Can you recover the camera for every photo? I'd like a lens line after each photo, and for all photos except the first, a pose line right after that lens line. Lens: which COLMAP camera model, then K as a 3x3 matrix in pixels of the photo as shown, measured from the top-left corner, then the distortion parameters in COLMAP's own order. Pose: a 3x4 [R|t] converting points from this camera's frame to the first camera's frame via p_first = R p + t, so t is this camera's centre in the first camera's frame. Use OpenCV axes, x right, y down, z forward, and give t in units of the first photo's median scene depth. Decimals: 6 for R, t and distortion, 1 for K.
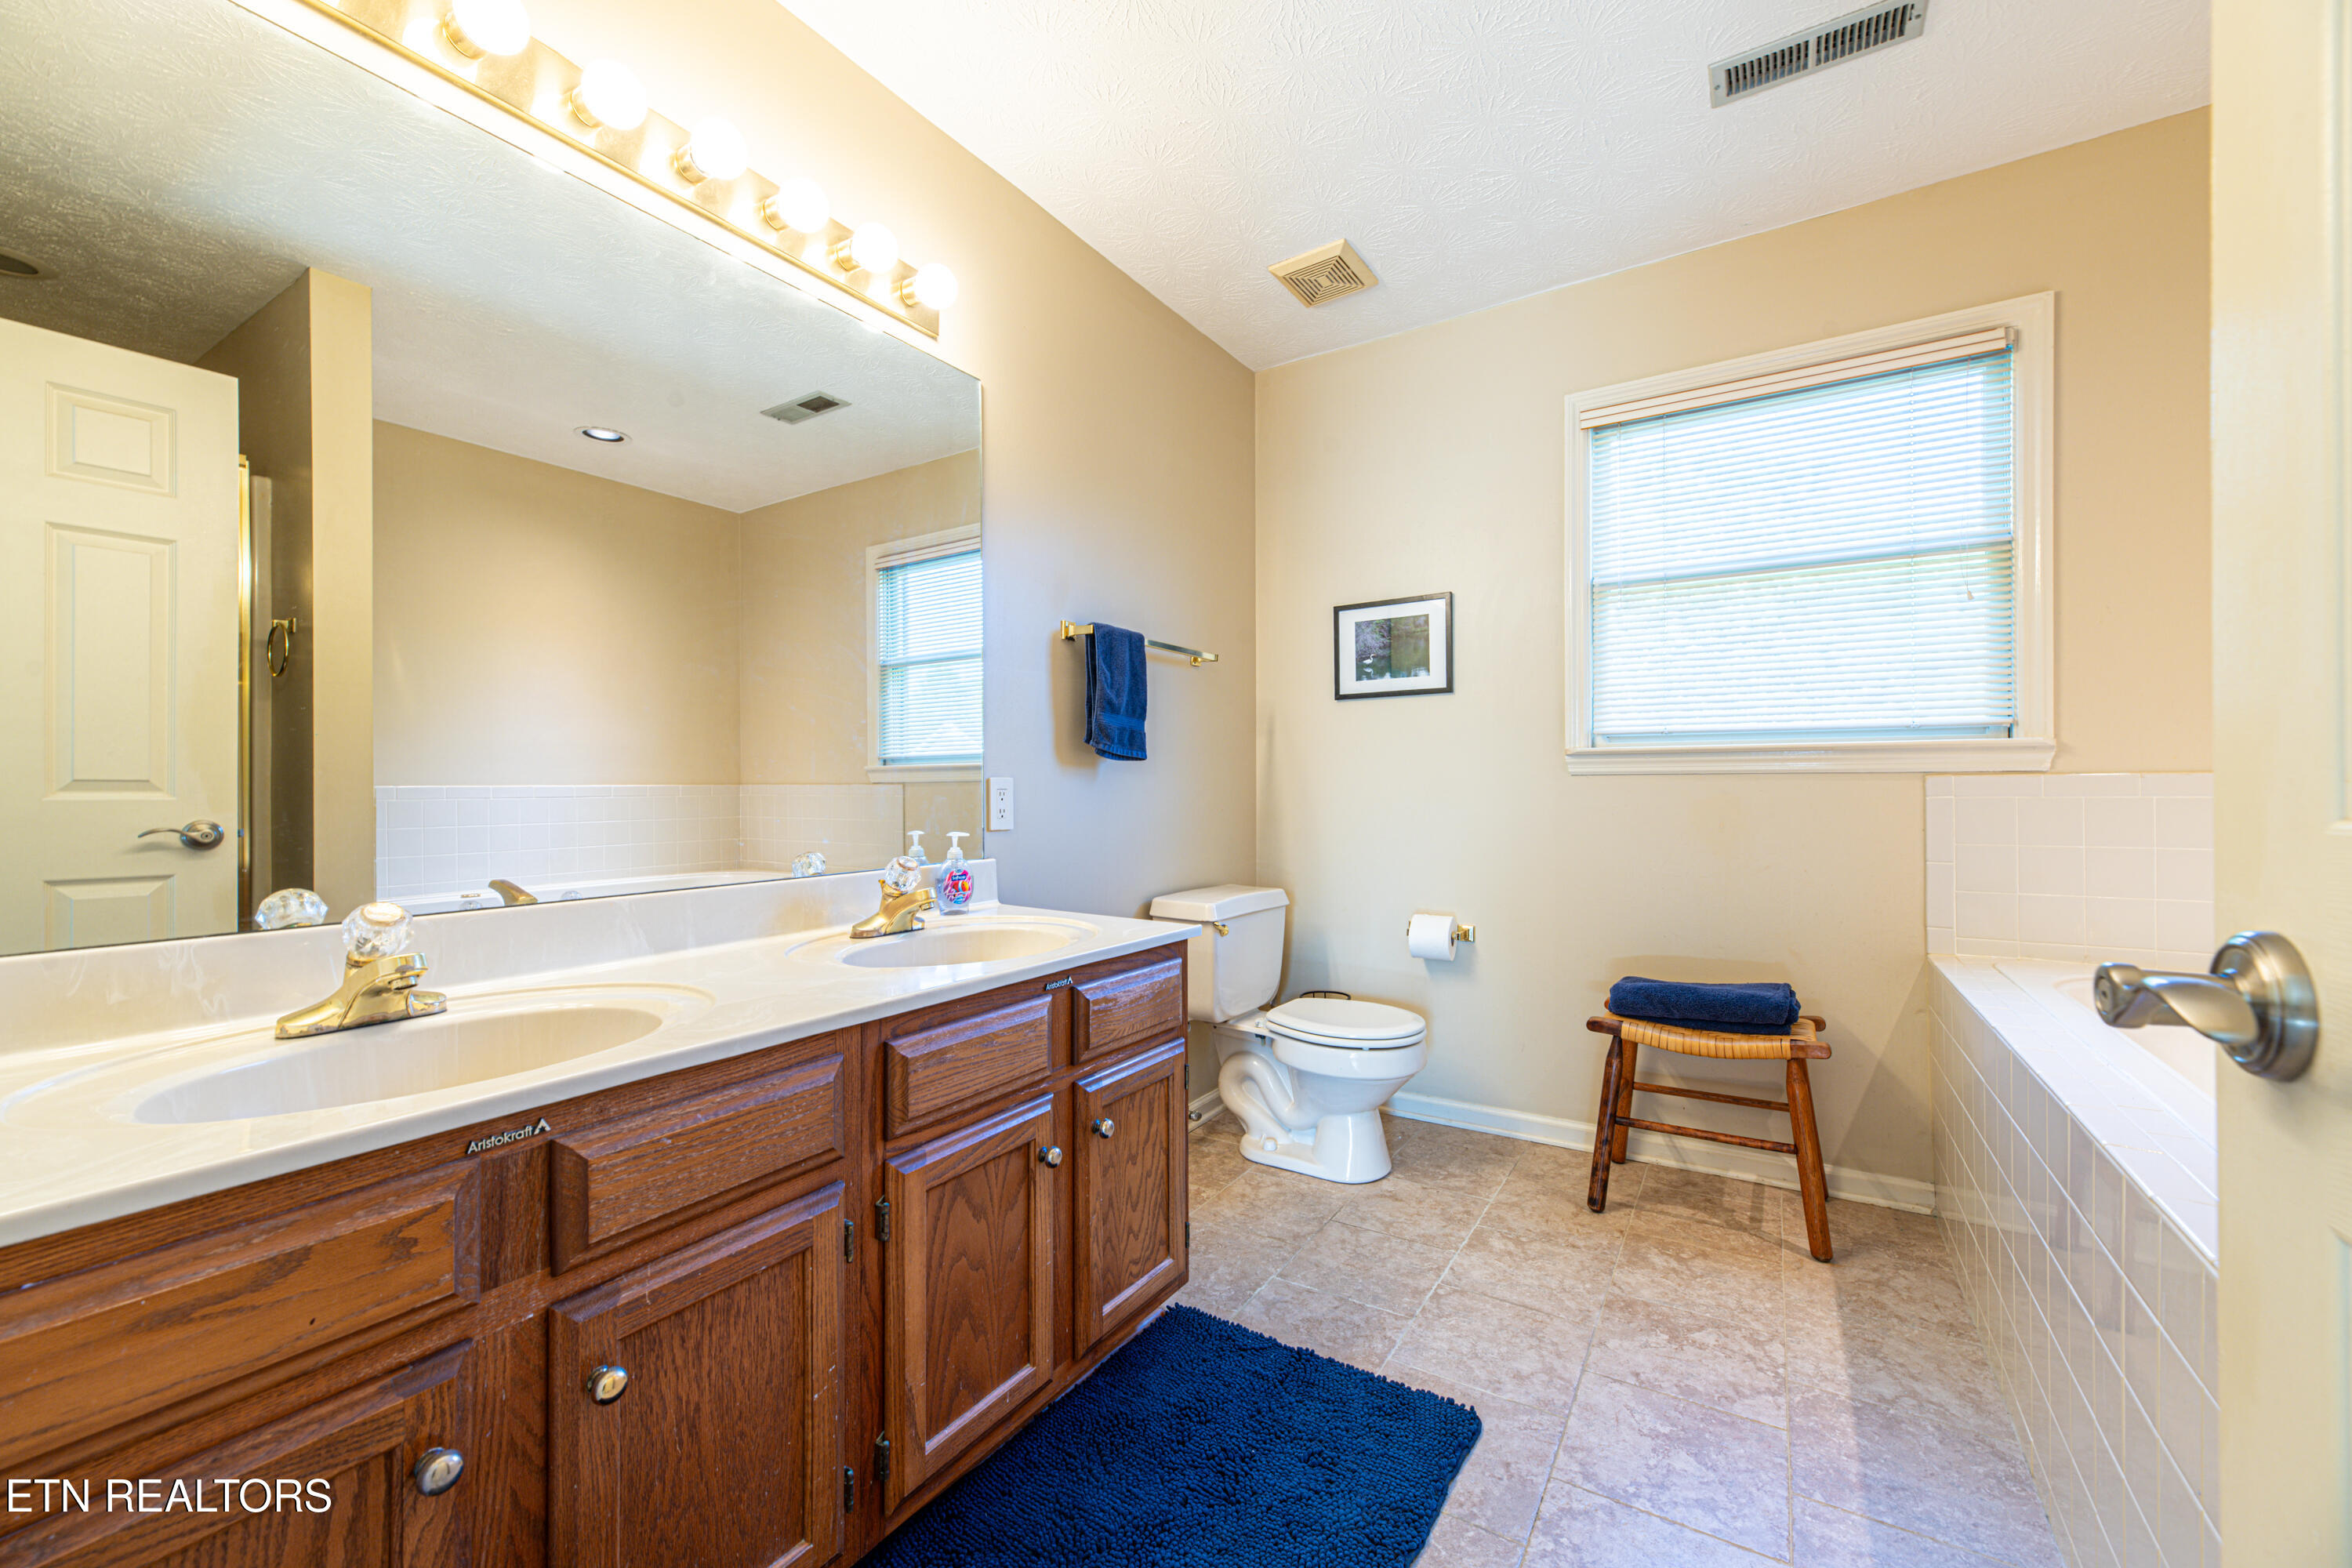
lens RADIAL K [[971.3, 0, 1171.6], [0, 971.3, 788.5], [0, 0, 1]] dist [-0.009345, -0.000101]
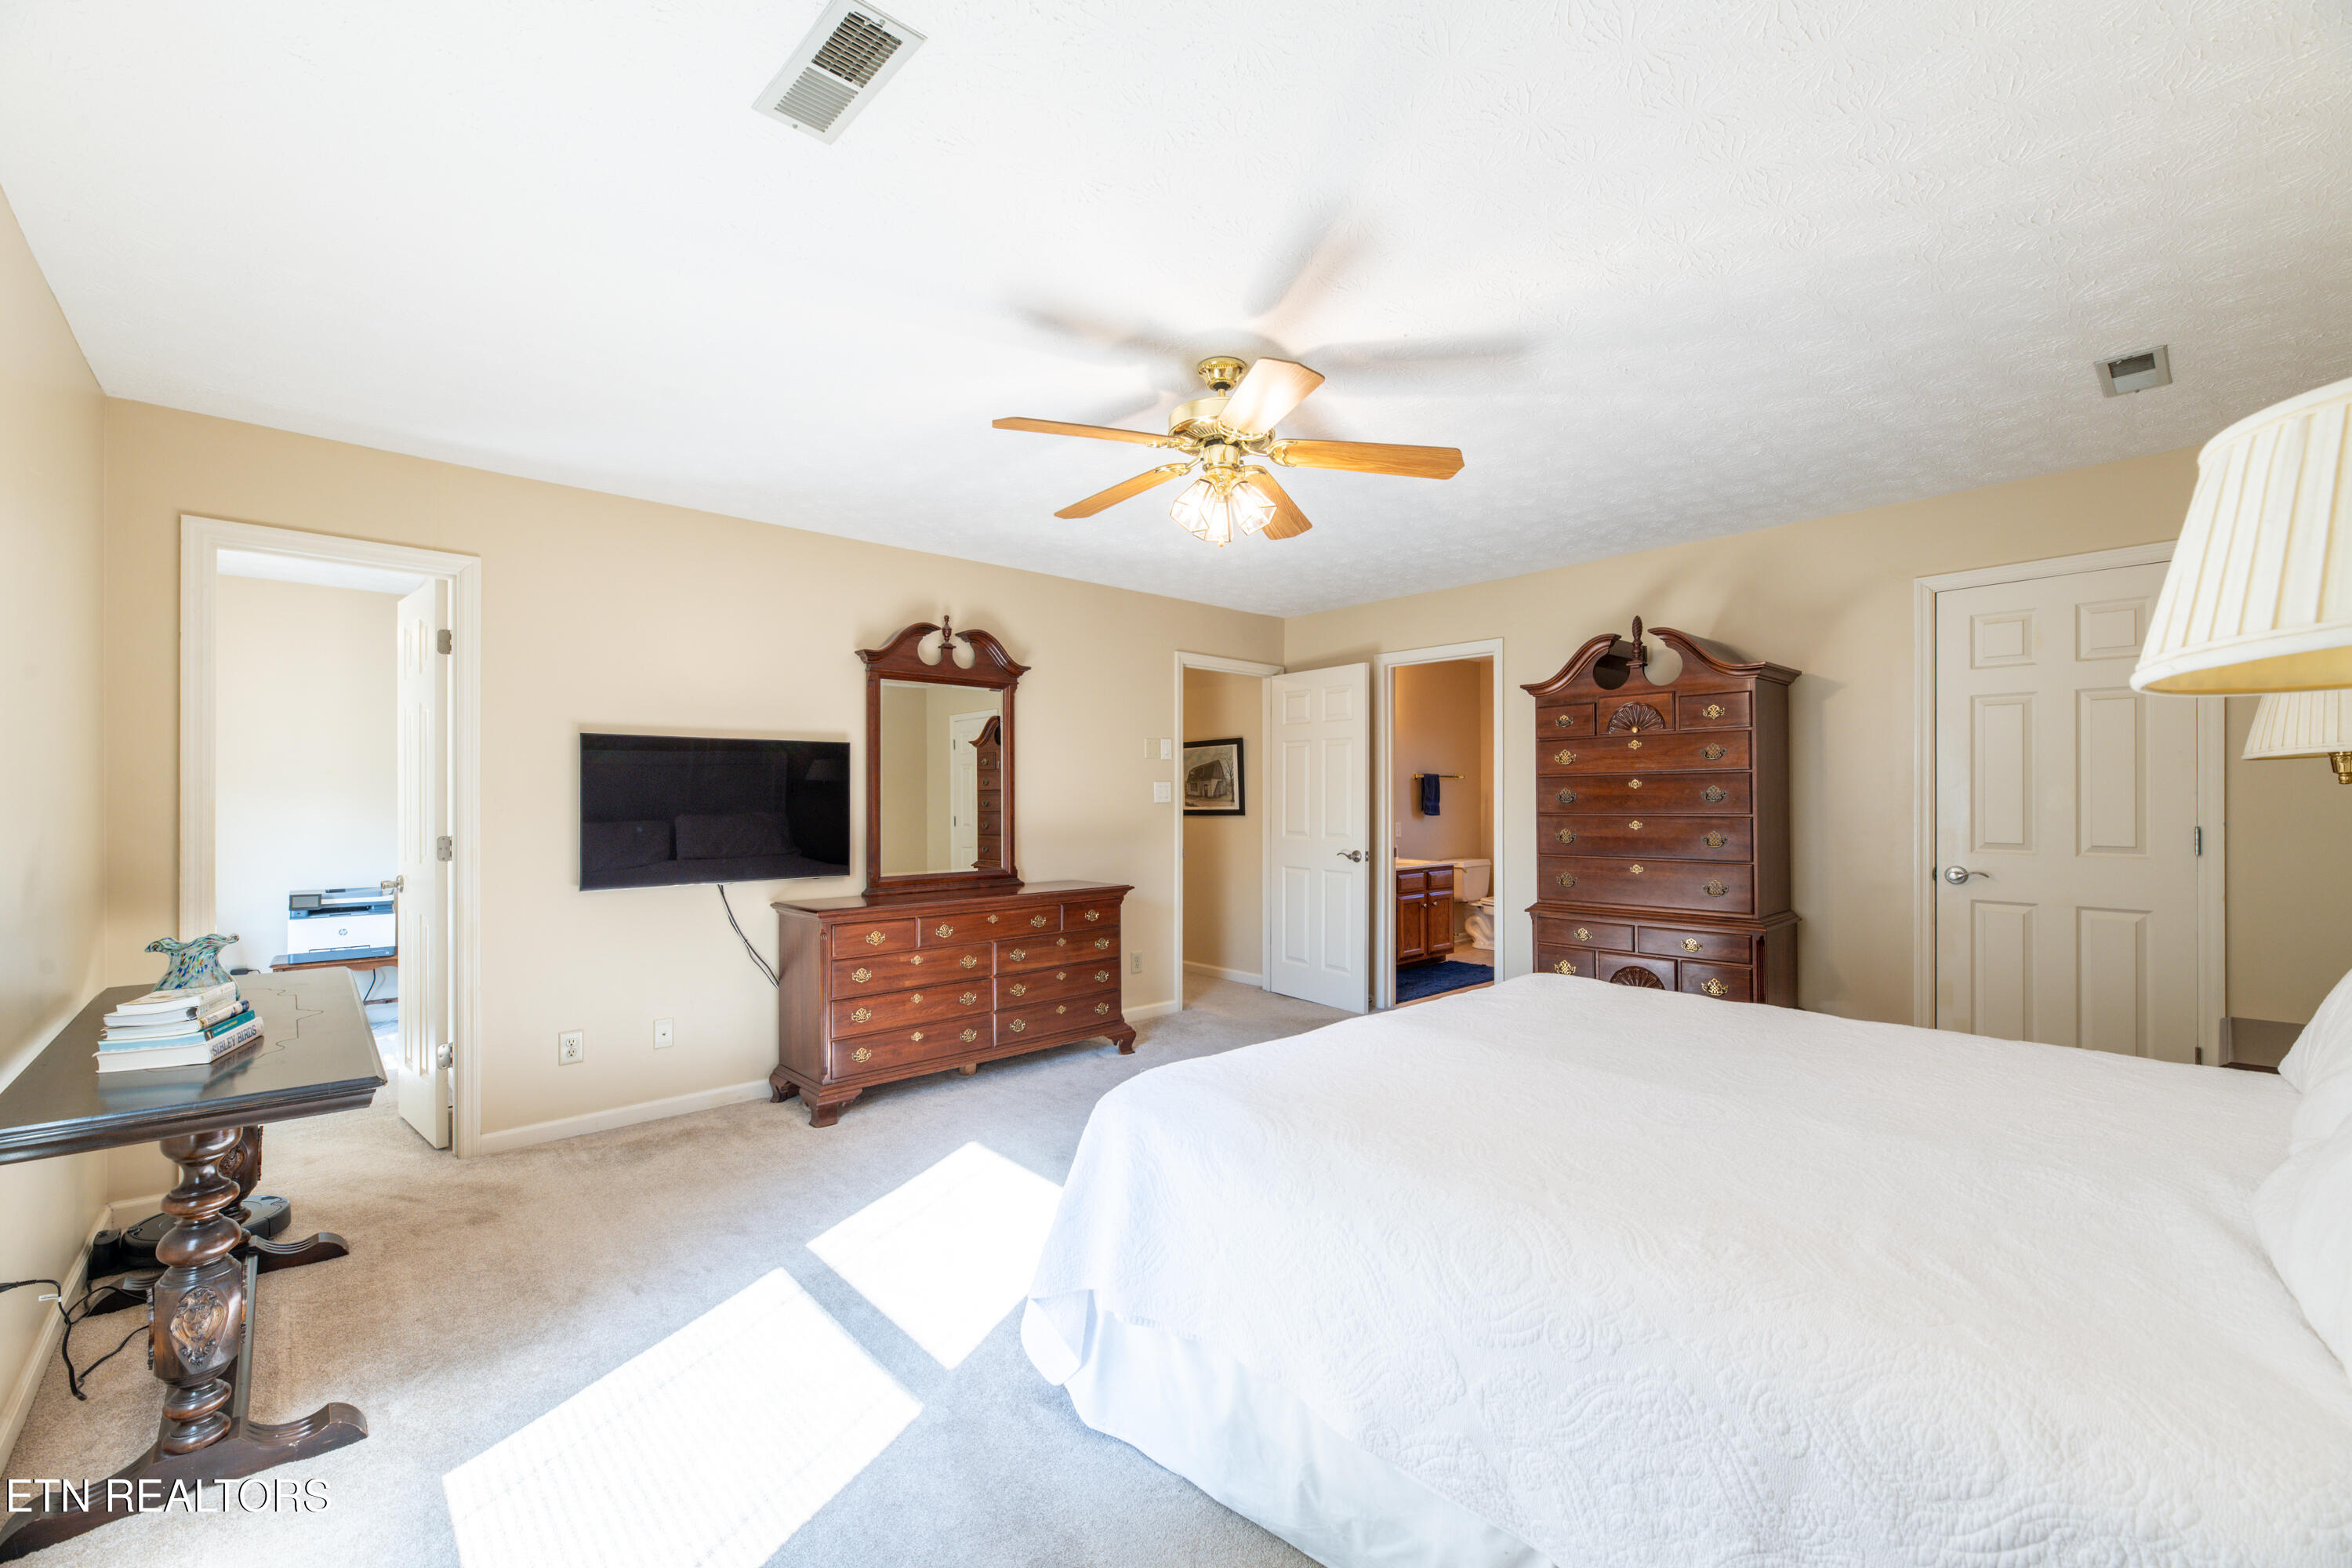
lens RADIAL K [[971.3, 0, 1176.8], [0, 971.3, 791.0], [0, 0, 1]] dist [-0.009345, -0.000101]
pose [[0.965784, 0.000247, -0.259346, -0.033911], [-0.000734, 0.999998, -0.001782, -0.101637], [0.259345, 0.001912, 0.965783, -2.246935]]
